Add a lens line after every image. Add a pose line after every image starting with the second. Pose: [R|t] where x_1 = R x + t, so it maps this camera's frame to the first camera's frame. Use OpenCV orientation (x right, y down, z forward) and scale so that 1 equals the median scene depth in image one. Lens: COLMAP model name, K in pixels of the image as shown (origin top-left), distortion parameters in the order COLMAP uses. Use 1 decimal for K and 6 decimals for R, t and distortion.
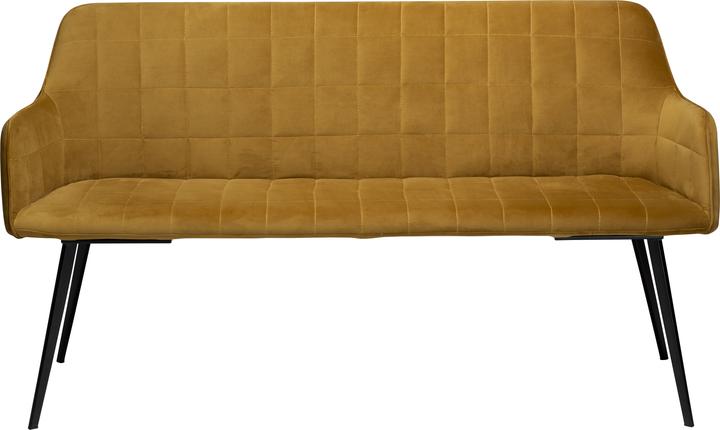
lens RADIAL K [[2205.8, 0, 360.1], [0, 2205.8, 214.2], [0, 0, 1]] dist [-0.202777, 0.000000]
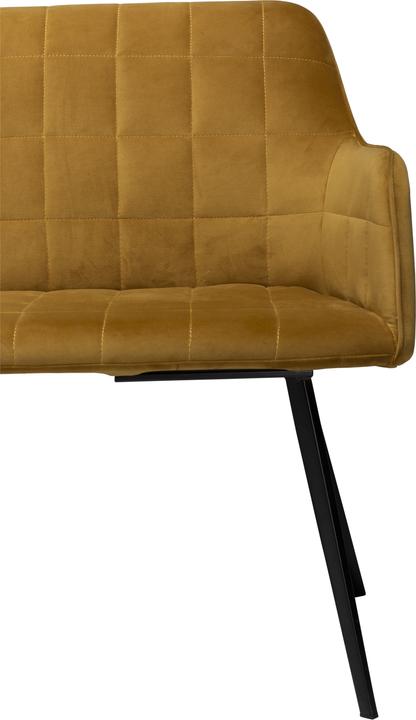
lens RADIAL K [[1930.4, 0, 207.3], [0, 1930.4, 360.4], [0, 0, 1]] dist [-0.258781, 0.000000]
pose [[0.999390, -0.012564, -0.032592, 0.119091], [0.010692, 0.998317, -0.057002, 0.032004], [0.033253, 0.056618, 0.997842, 0.484988]]
